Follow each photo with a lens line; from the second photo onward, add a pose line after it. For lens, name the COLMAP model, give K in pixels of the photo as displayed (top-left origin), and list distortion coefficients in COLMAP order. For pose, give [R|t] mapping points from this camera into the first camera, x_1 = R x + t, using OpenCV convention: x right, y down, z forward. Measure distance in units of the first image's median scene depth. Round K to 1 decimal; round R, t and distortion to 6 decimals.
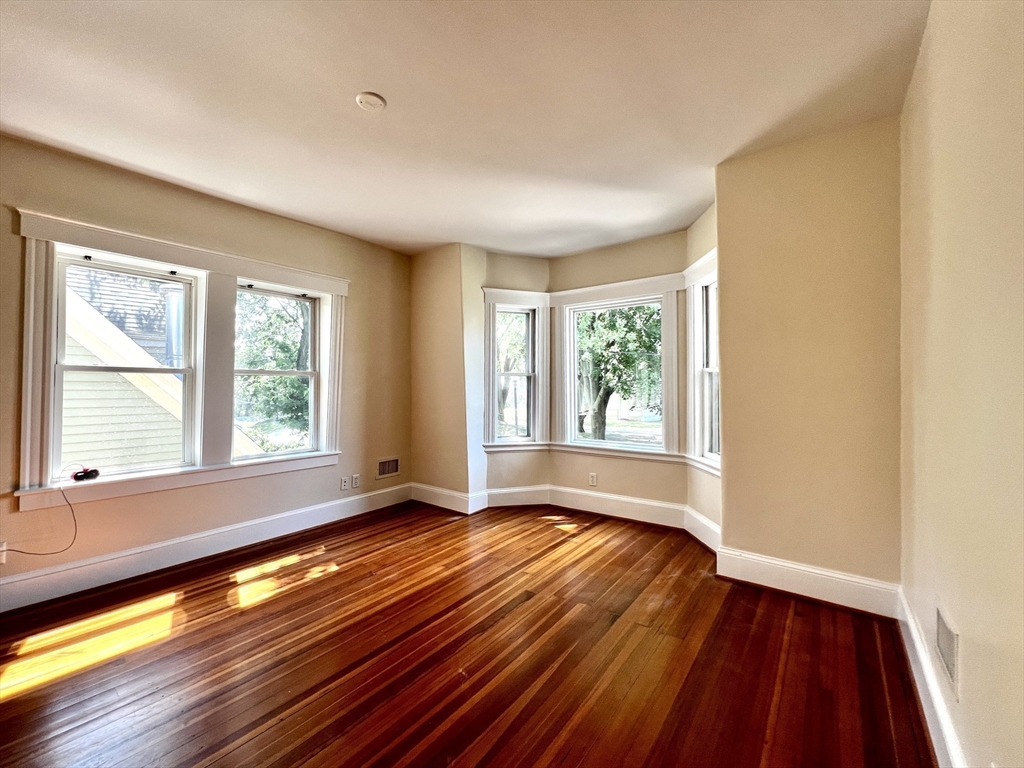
lens RADIAL K [[407.3, 0, 512.0], [0, 407.3, 384.0], [0, 0, 1]] dist [-0.001562, -0.000143]
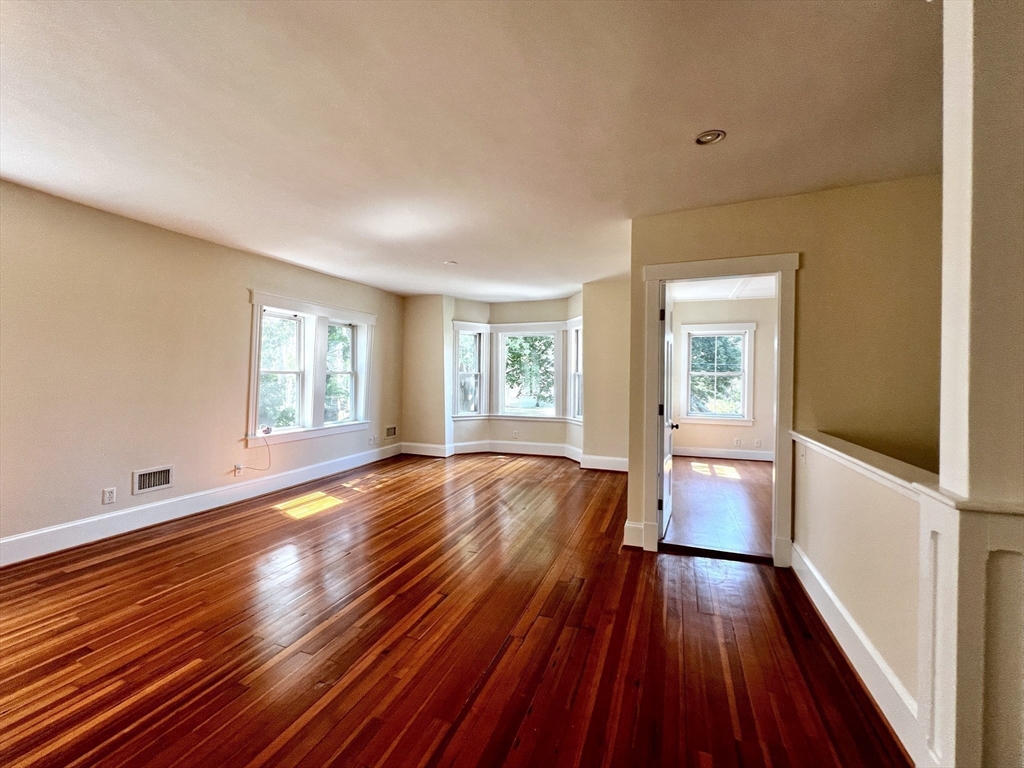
lens RADIAL K [[412.1, 0, 510.2], [0, 412.1, 383.3], [0, 0, 1]] dist [0.001689, 0.000380]
pose [[0.957269, 0.003537, 0.289177, -0.353172], [-0.011417, 0.999608, 0.025570, -0.031256], [-0.288973, -0.027779, 0.956934, -0.708183]]
